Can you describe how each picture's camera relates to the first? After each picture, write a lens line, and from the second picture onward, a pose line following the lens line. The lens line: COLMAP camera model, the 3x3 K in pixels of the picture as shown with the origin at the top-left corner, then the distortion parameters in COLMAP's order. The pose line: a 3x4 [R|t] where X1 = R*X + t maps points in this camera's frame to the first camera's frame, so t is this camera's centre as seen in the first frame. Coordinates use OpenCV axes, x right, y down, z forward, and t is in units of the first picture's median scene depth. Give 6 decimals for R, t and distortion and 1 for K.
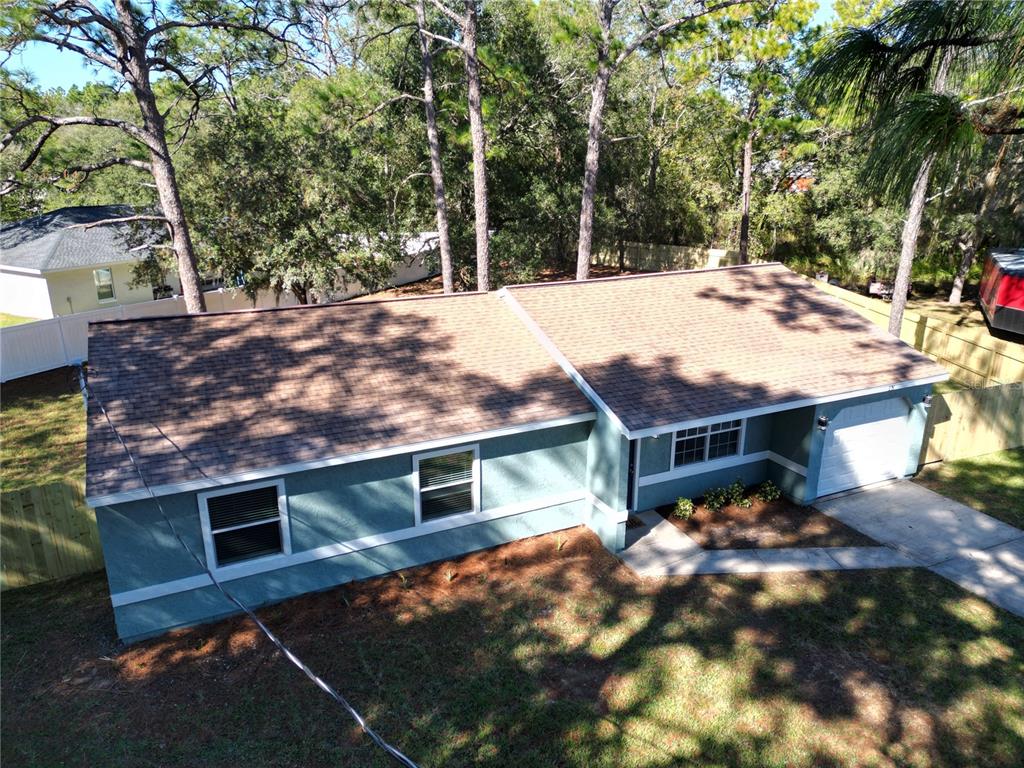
lens RADIAL K [[719.5, 0, 509.7], [0, 719.5, 388.4], [0, 0, 1]] dist [0.084739, -0.088493]
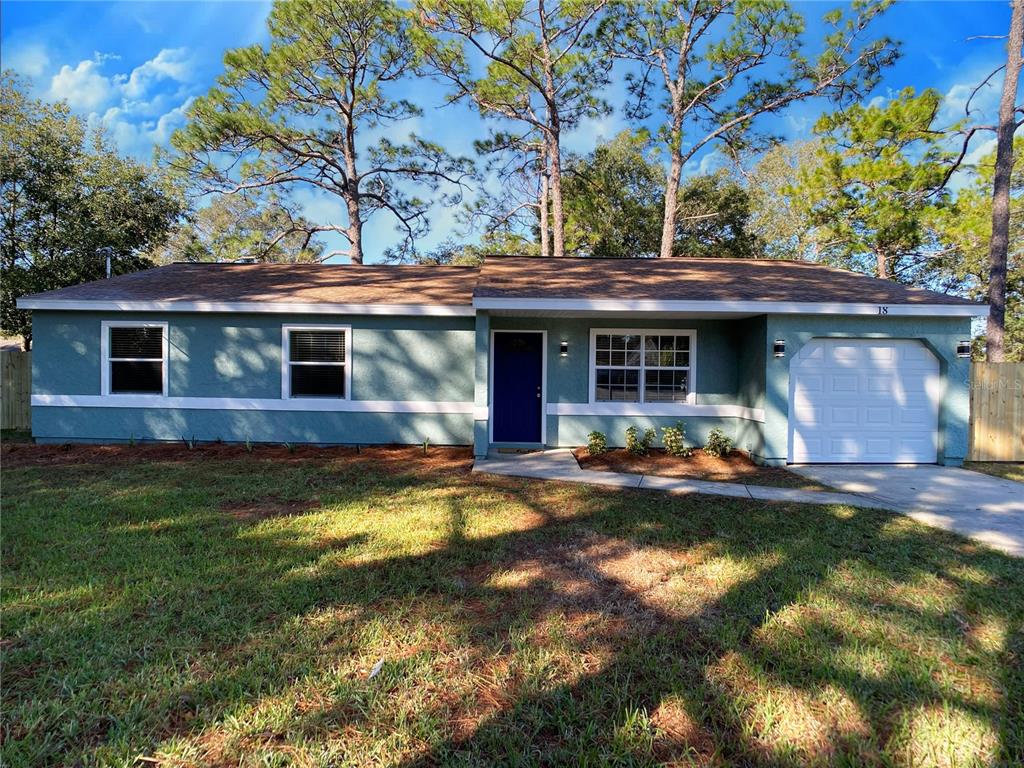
lens RADIAL K [[528.3, 0, 512.3], [0, 528.3, 375.8], [0, 0, 1]] dist [-0.047158, 0.015510]
pose [[0.906373, 0.018658, -0.422066, 0.455022], [-0.141573, 0.954677, -0.261820, 0.294932], [0.398052, 0.297060, 0.867934, 0.456668]]
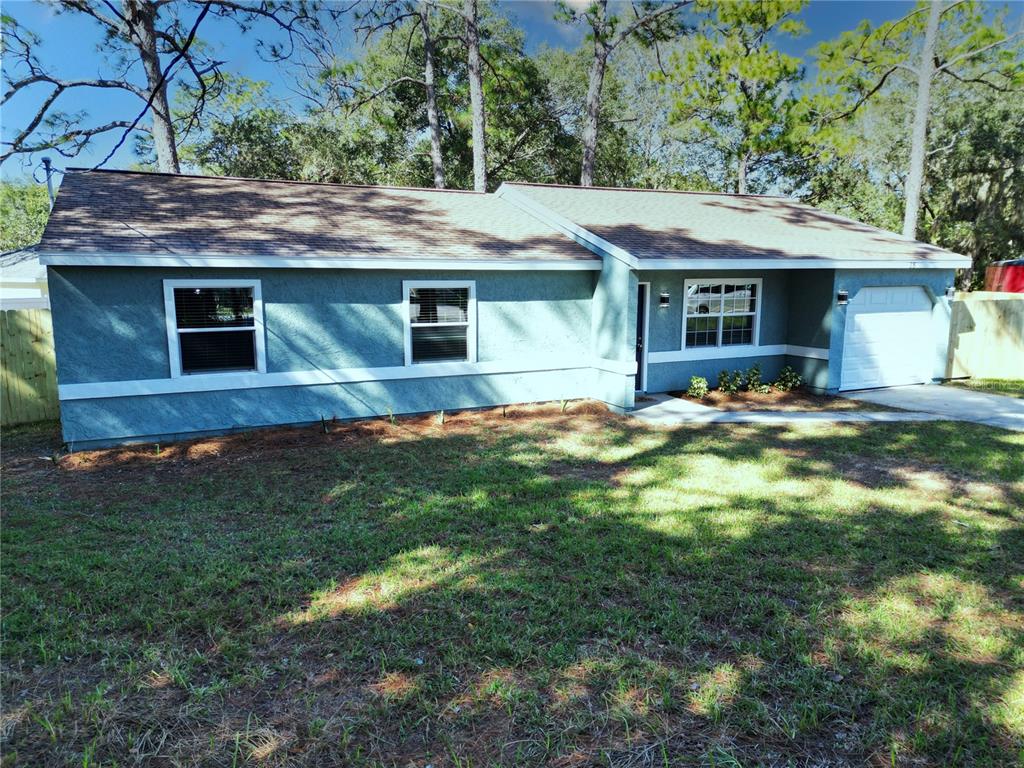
lens RADIAL K [[719.5, 0, 509.7], [0, 719.5, 388.4], [0, 0, 1]] dist [0.084739, -0.088493]
pose [[0.999999, -0.000247, 0.001045, 0.000795], [0.000399, 0.989008, -0.147862, 0.338695], [-0.000997, 0.147863, 0.989007, 0.101044]]
